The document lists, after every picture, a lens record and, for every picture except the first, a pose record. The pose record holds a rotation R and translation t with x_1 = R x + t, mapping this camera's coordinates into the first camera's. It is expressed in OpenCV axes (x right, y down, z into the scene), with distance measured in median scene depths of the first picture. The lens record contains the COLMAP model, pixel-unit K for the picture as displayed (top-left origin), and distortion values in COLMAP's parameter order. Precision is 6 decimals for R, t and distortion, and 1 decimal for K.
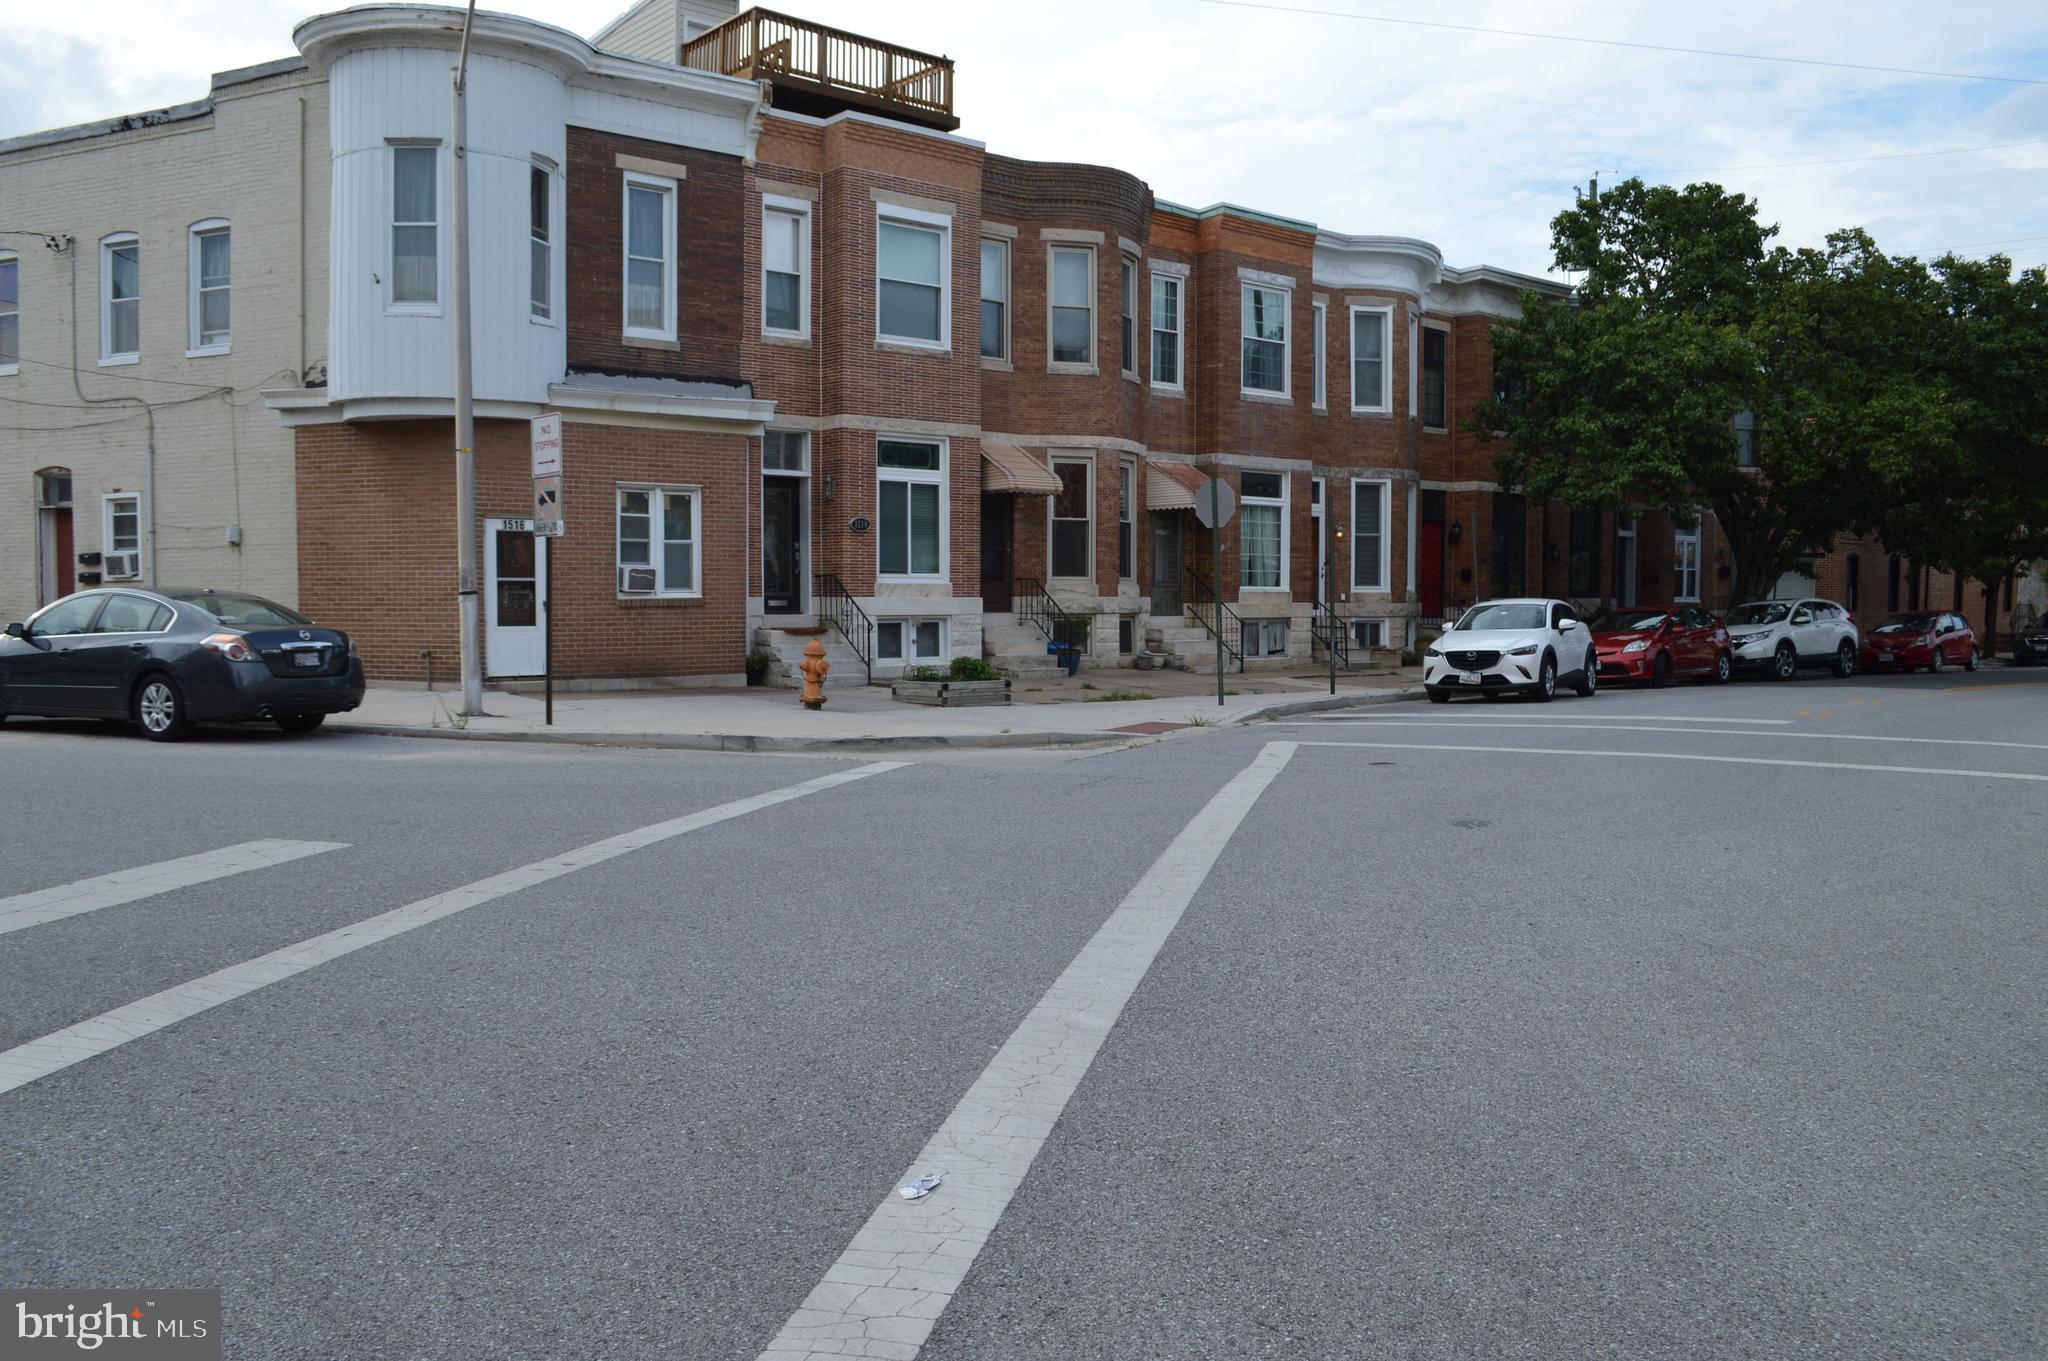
lens RADIAL K [[1648.1, 0, 1018.8], [0, 1648.1, 678.4], [0, 0, 1]] dist [-0.082825, -0.004785]
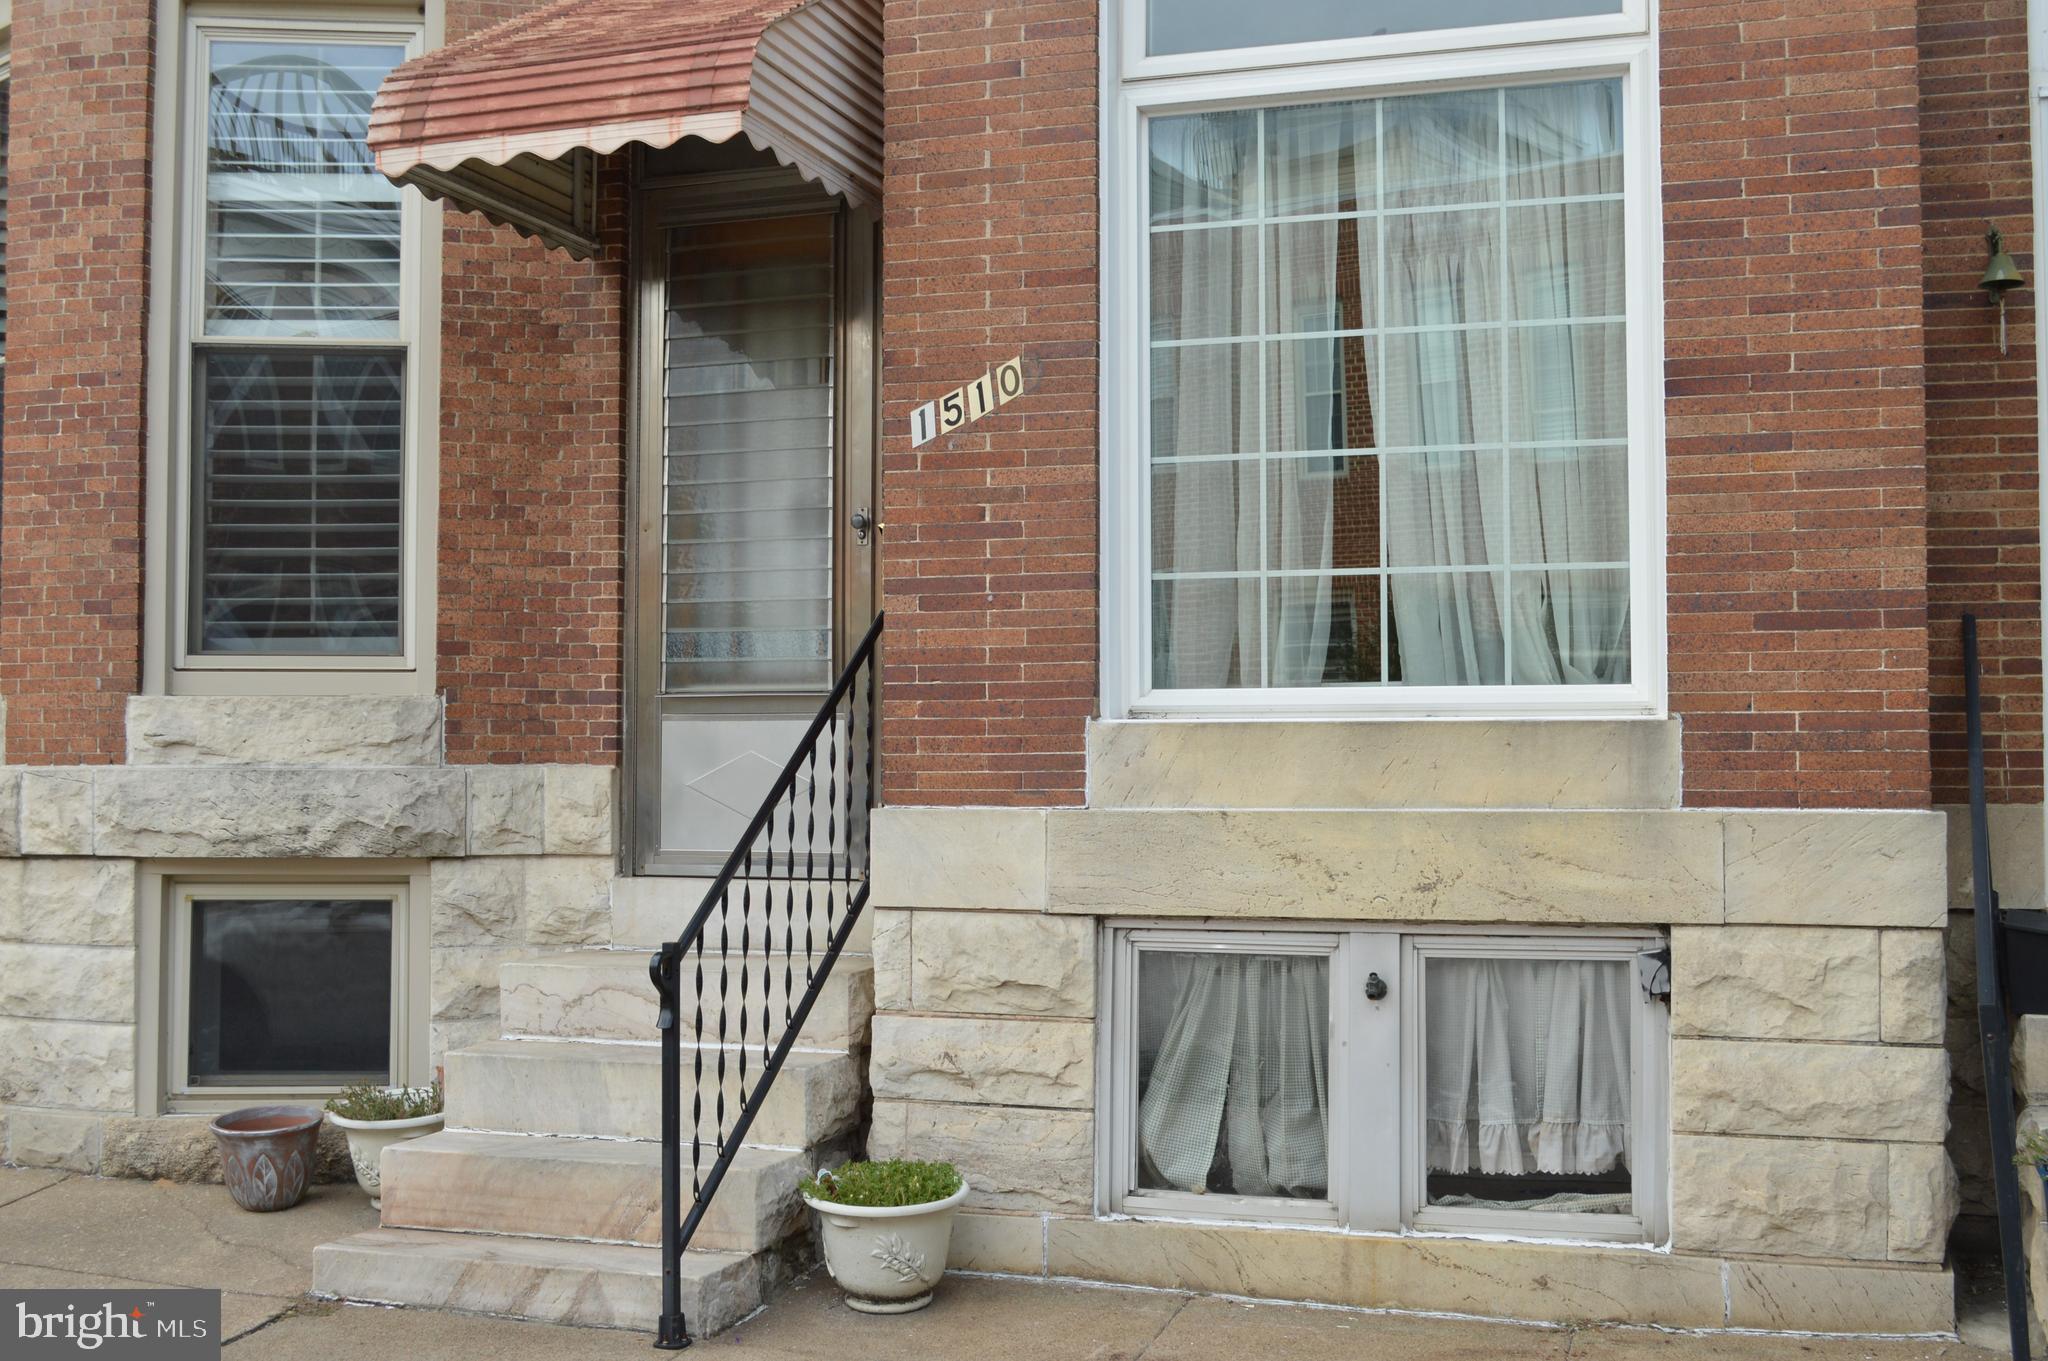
lens RADIAL K [[2225.4, 0, 1023.8], [0, 2225.4, 678.5], [0, 0, 1]] dist [-0.050316, 0.000000]
pose [[0.523154, -0.030549, -0.851690, 0.288030], [-0.038019, 0.997526, -0.059134, -0.044685], [0.851389, 0.063317, 0.520699, 0.883752]]
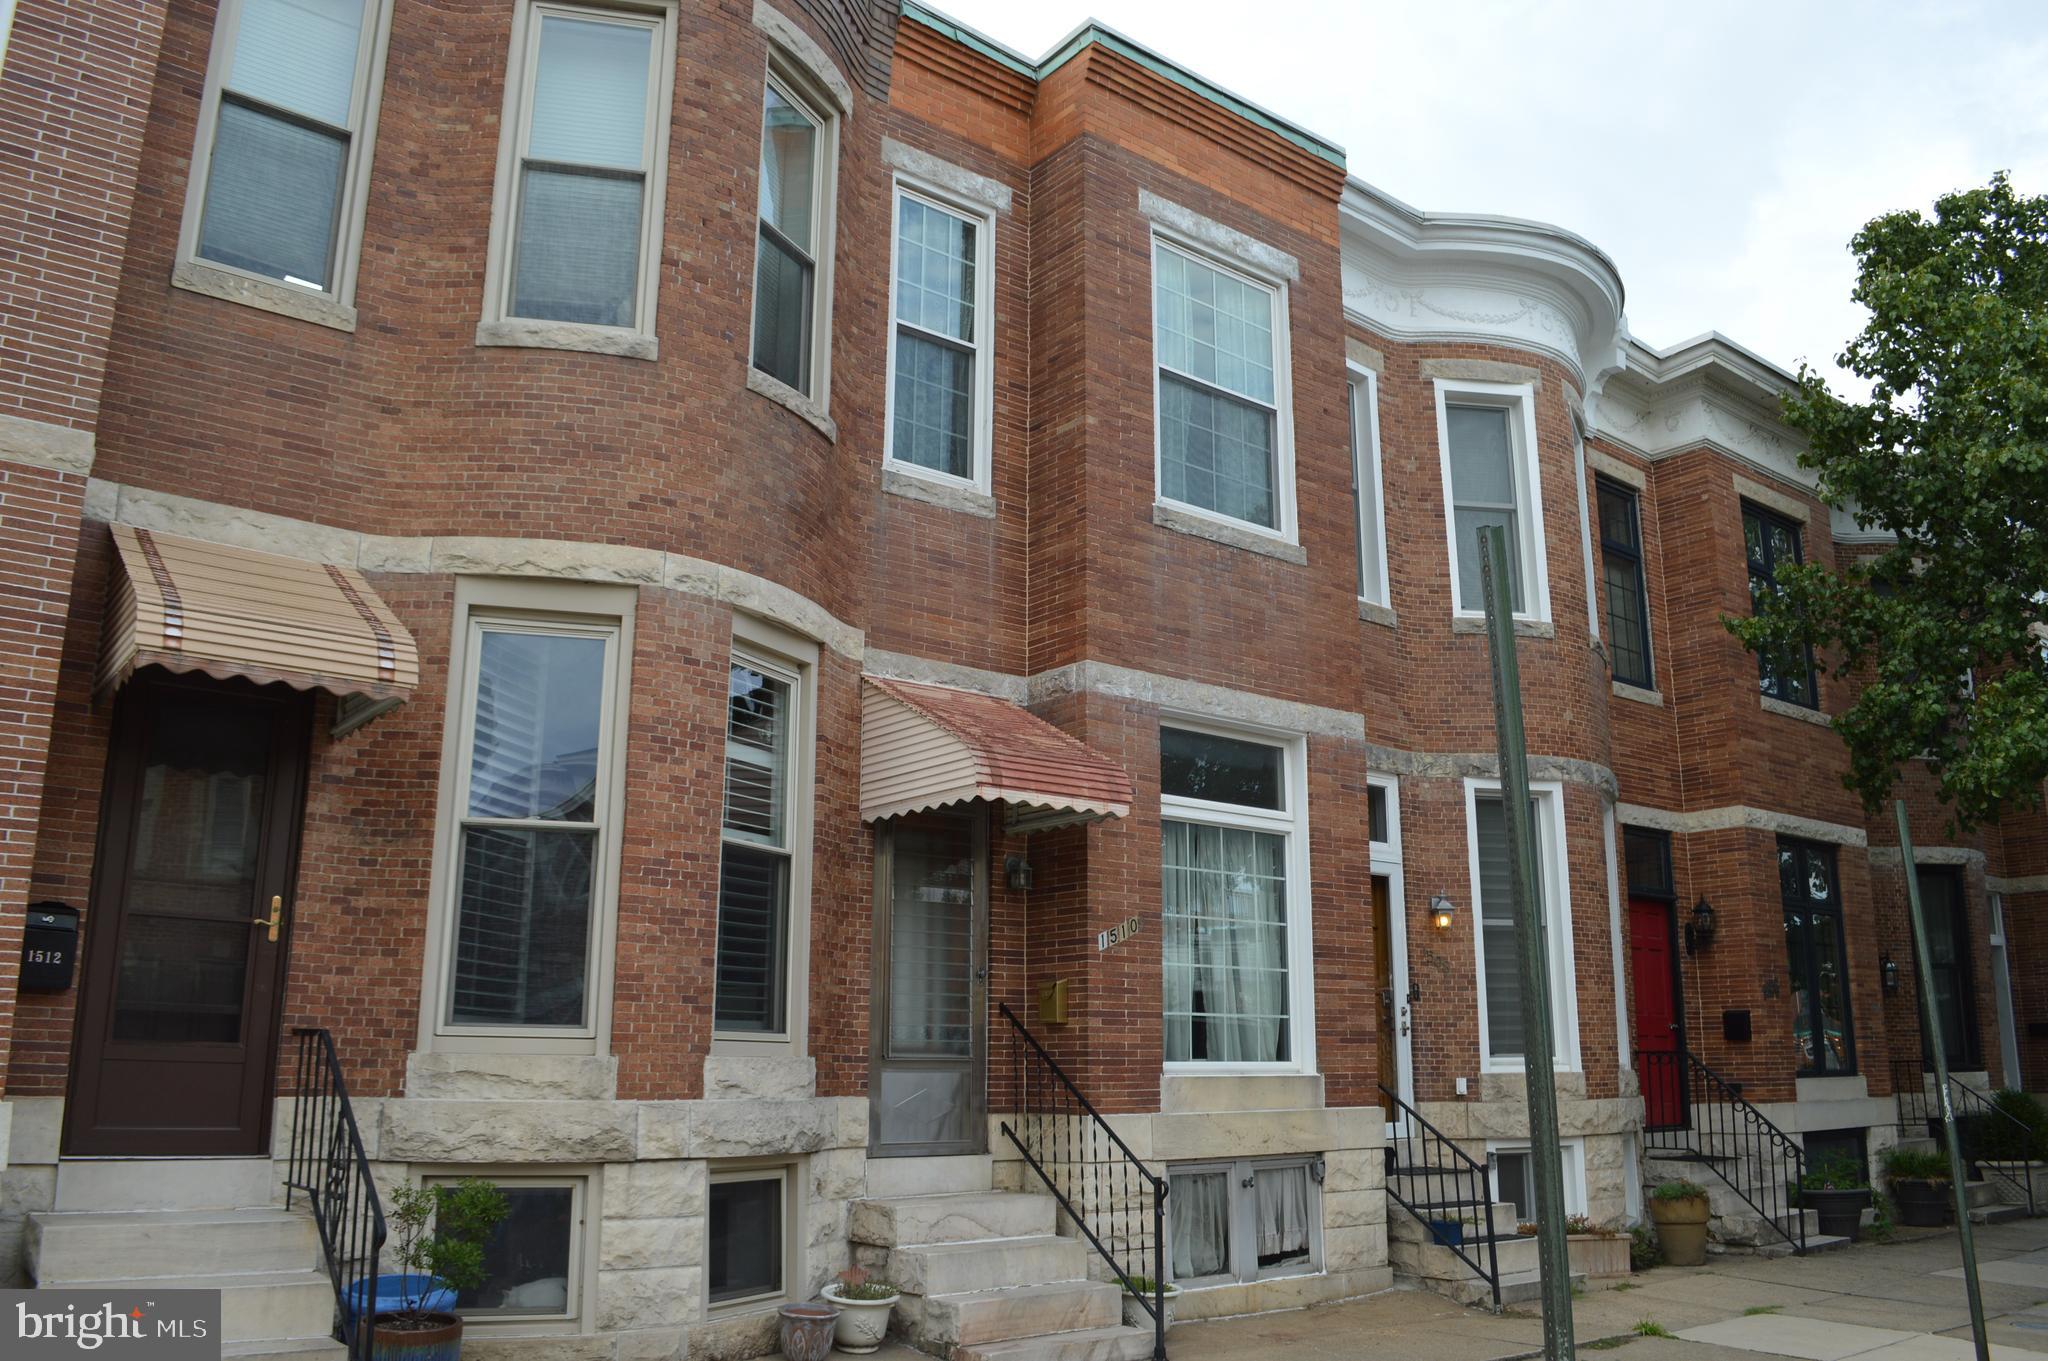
lens RADIAL K [[1648.1, 0, 1038.6], [0, 1648.1, 676.1], [0, 0, 1]] dist [-0.082825, -0.004785]
pose [[0.999900, -0.003918, -0.013596, 0.112695], [-0.000040, 0.960119, -0.279593, -0.037707], [0.014149, 0.279565, 0.960022, 0.654201]]
